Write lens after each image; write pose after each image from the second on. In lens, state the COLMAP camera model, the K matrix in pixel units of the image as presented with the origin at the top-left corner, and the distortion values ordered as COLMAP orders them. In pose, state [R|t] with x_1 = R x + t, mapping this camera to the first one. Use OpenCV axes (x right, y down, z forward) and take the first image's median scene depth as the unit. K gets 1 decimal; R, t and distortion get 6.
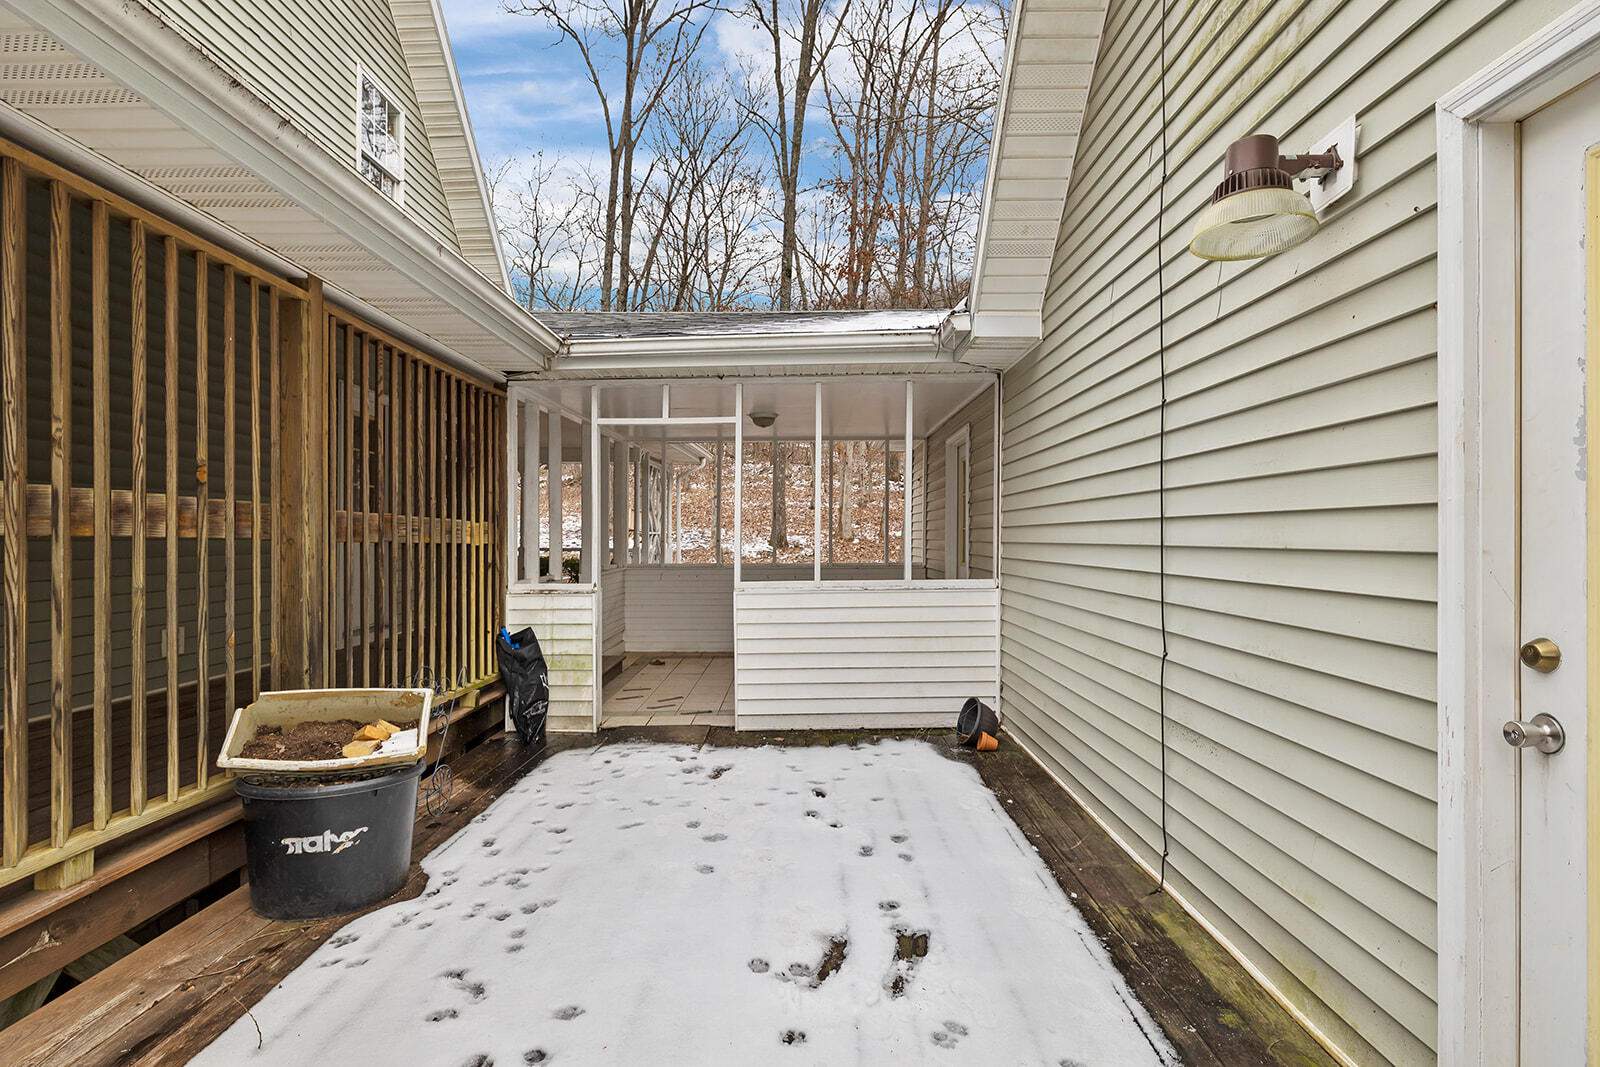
lens RADIAL K [[801.2, 0, 801.4], [0, 801.2, 539.3], [0, 0, 1]] dist [0.000118, -0.000245]
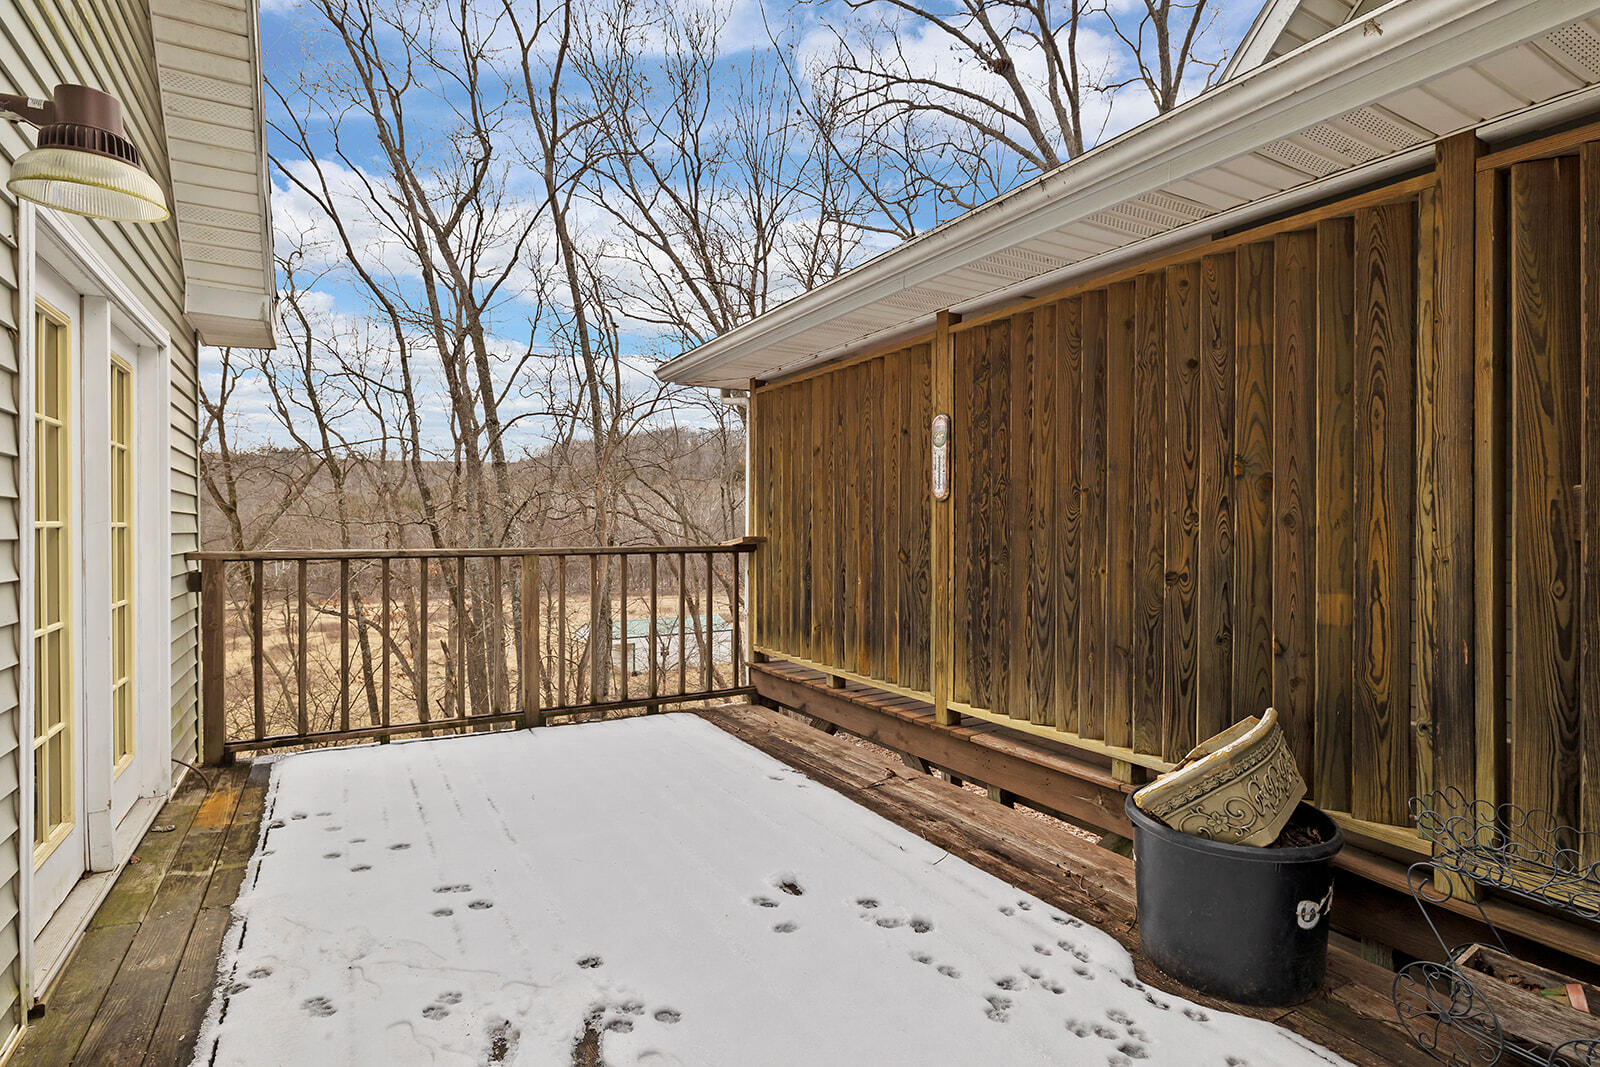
lens RADIAL K [[801.2, 0, 799.4], [0, 801.2, 531.4], [0, 0, 1]] dist [0.000118, -0.000245]
pose [[-0.864023, 0.001300, -0.503451, 0.253140], [0.001000, 0.999999, 0.000865, -0.005152], [0.503451, 0.000244, -0.864024, 1.746436]]
